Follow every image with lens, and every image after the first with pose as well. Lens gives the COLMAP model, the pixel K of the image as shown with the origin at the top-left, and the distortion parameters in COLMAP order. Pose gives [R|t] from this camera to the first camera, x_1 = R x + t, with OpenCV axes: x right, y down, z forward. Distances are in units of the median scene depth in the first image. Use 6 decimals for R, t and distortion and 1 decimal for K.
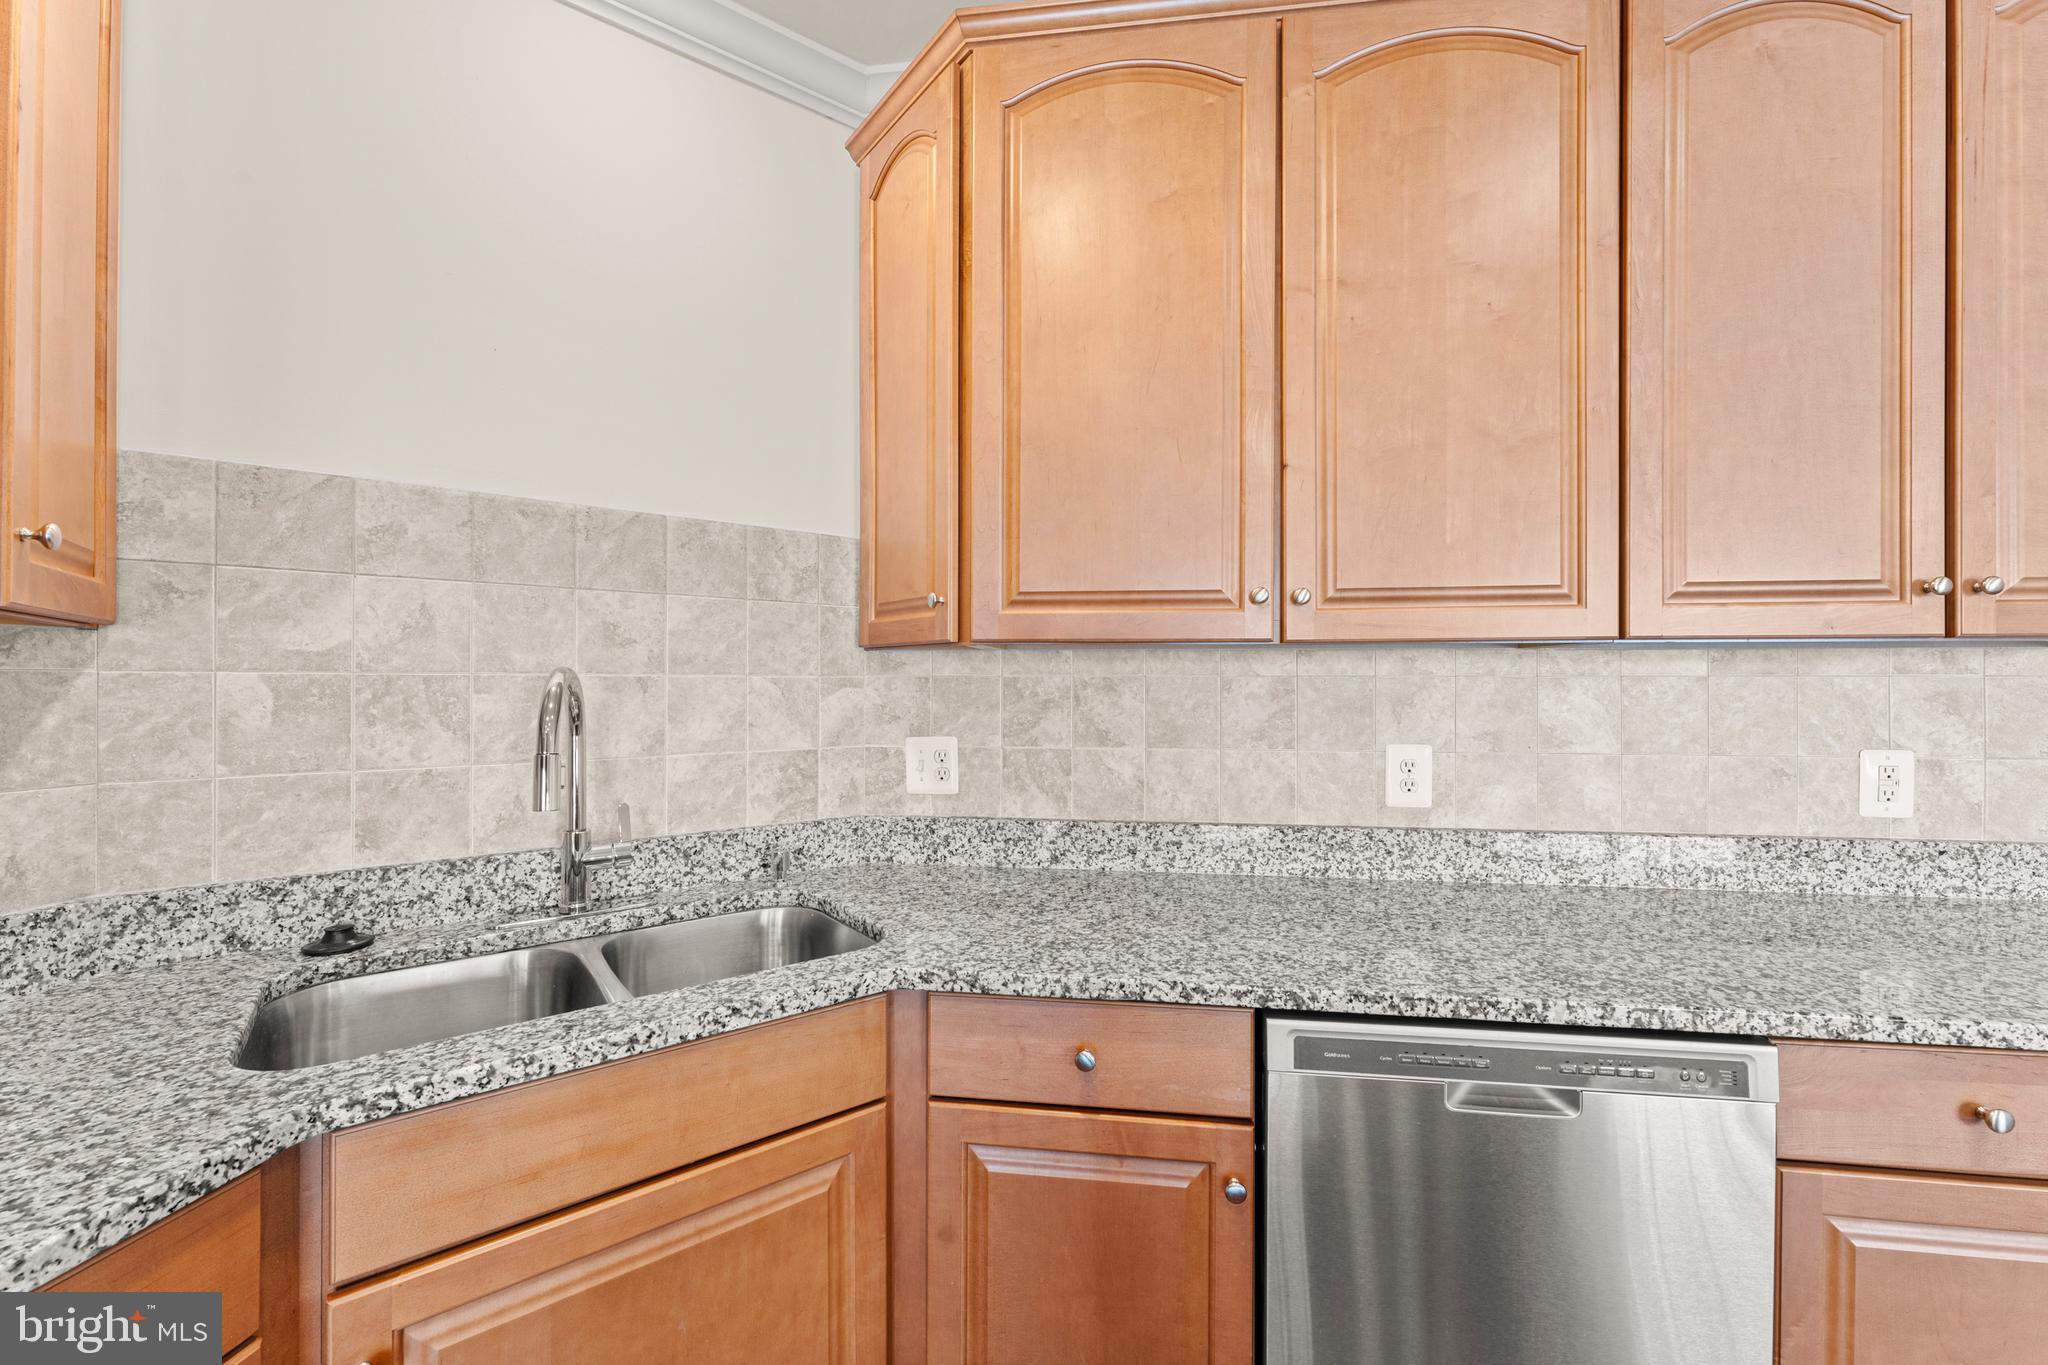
lens RADIAL K [[813.8, 0, 1023.0], [0, 813.8, 679.2], [0, 0, 1]] dist [0.001051, -0.000074]
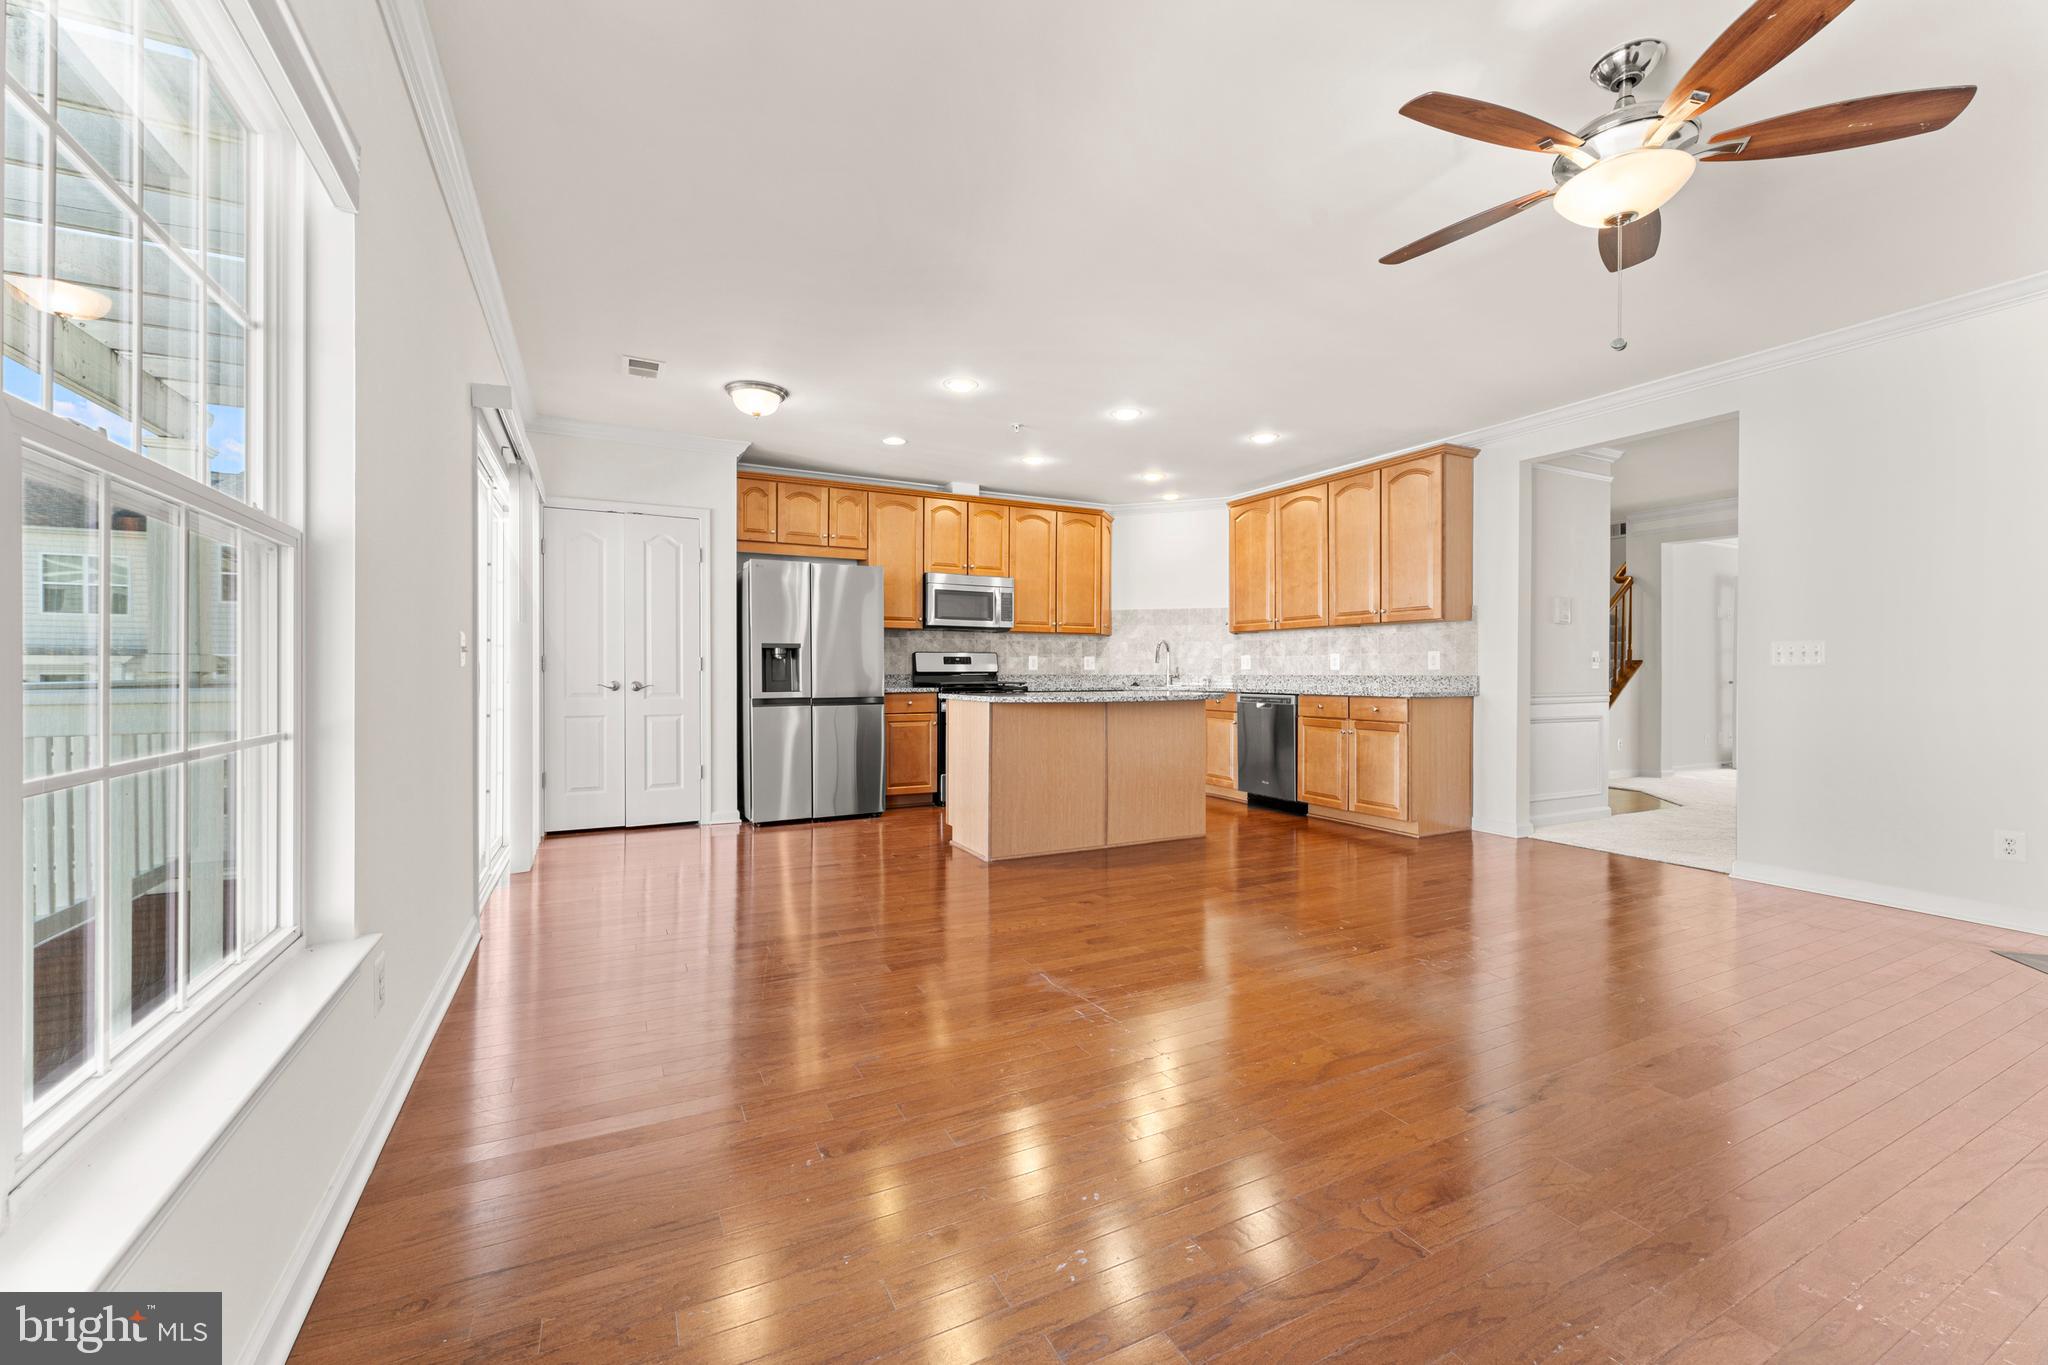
lens RADIAL K [[813.8, 0, 1021.0], [0, 813.8, 673.5], [0, 0, 1]] dist [0.001051, -0.000074]
pose [[0.567844, 0.000576, -0.823136, 3.146634], [0.004113, 0.999985, 0.003536, 0.174311], [0.823126, -0.005393, 0.567834, -2.704146]]
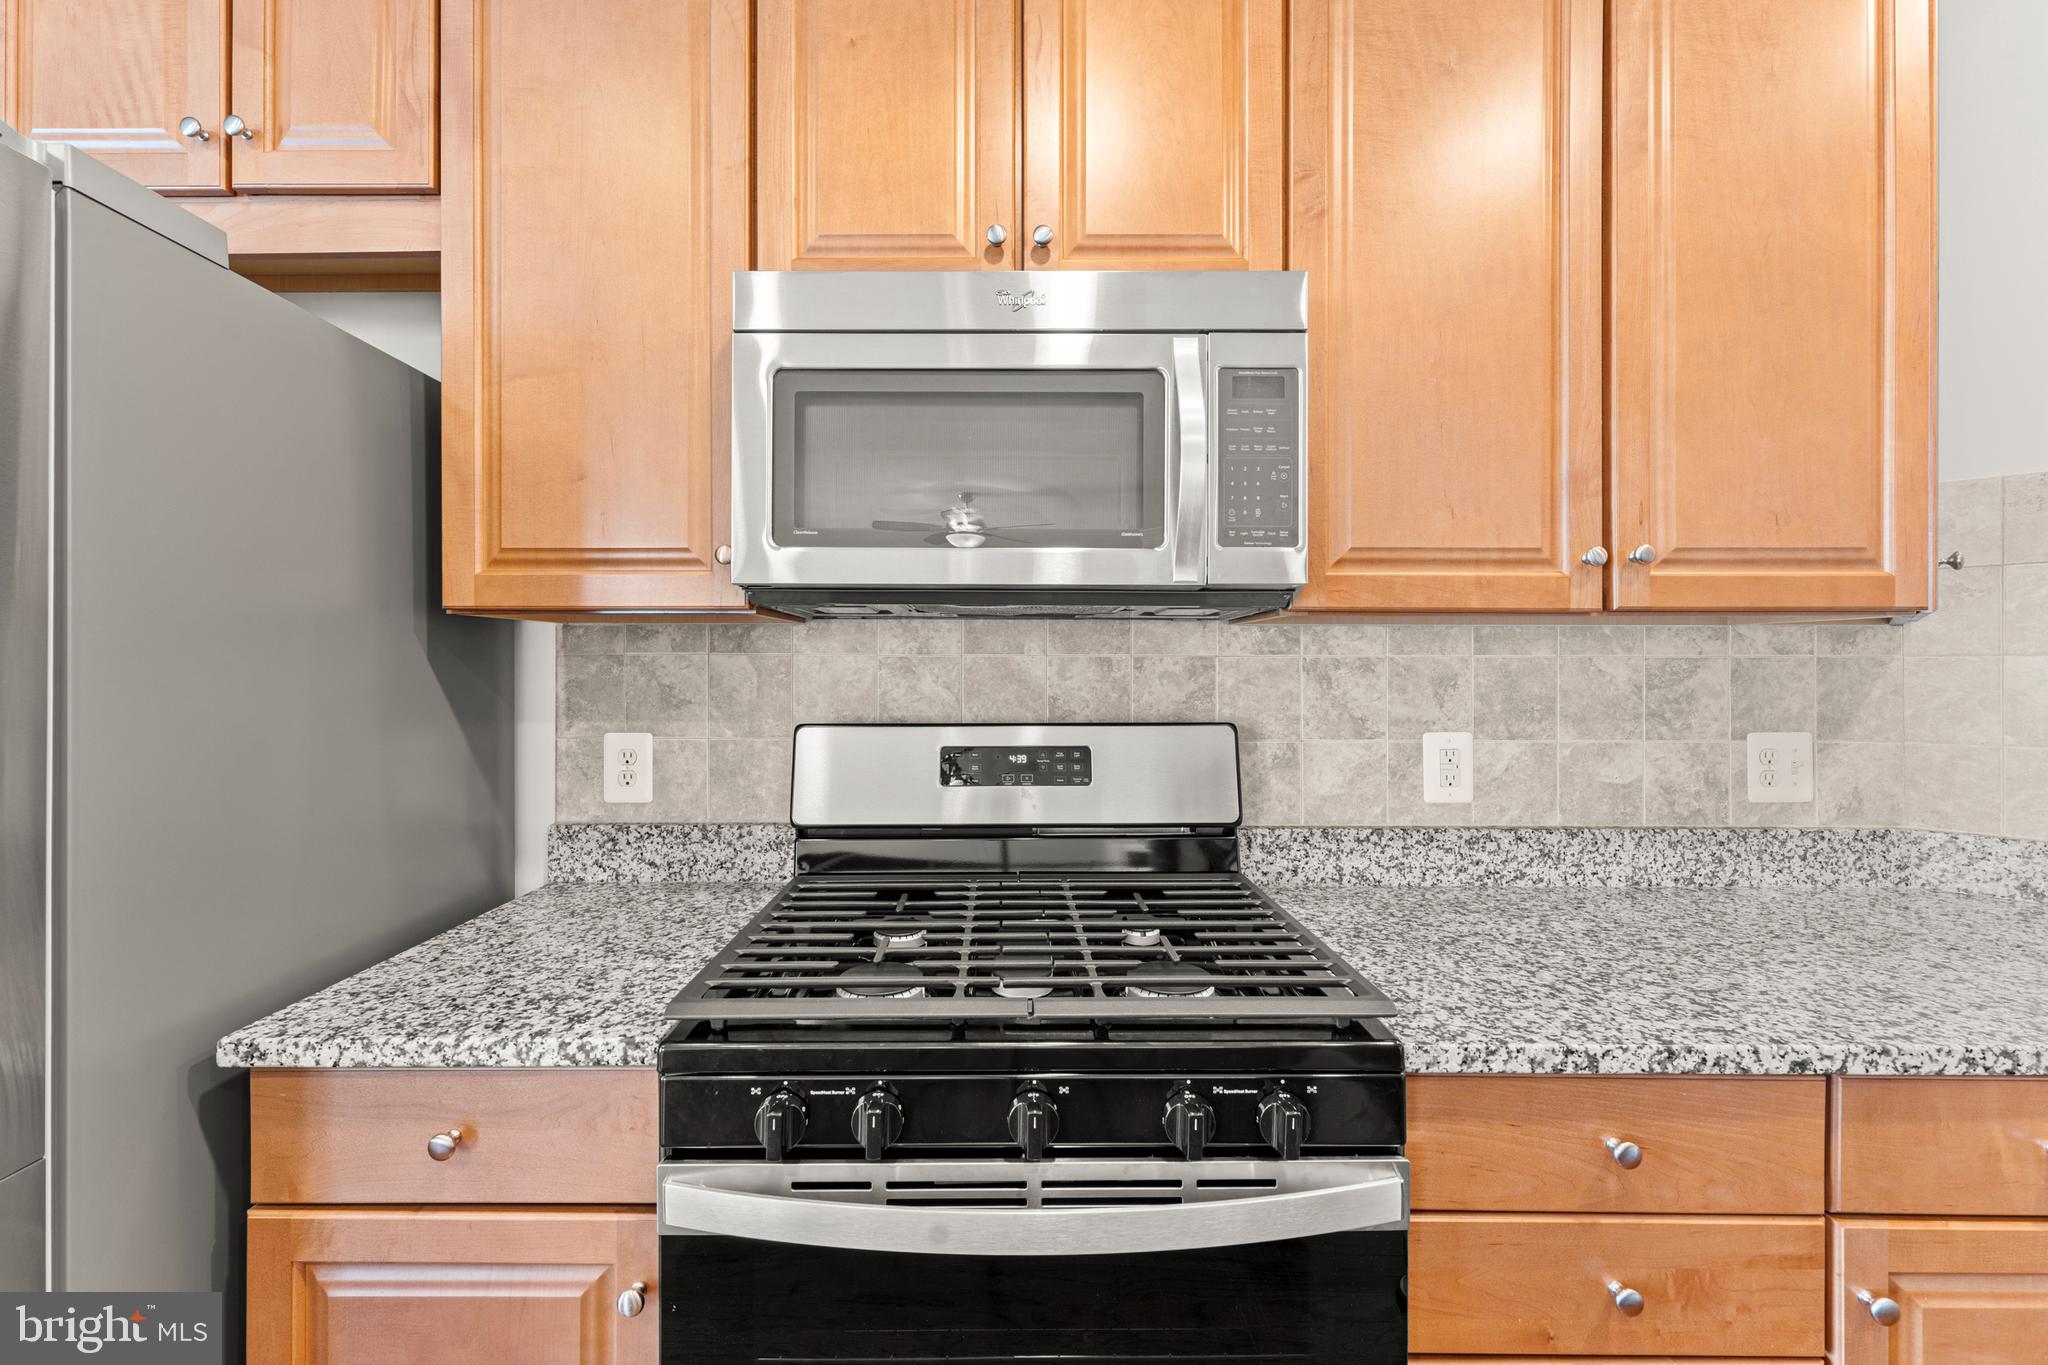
lens RADIAL K [[813.8, 0, 1011.5], [0, 813.8, 664.6], [0, 0, 1]] dist [0.001051, -0.000074]
pose [[0.127807, -0.005381, -0.991785, -0.008075], [0.004116, 0.999980, -0.004895, 0.002588], [0.991791, -0.003456, 0.127826, -0.457030]]
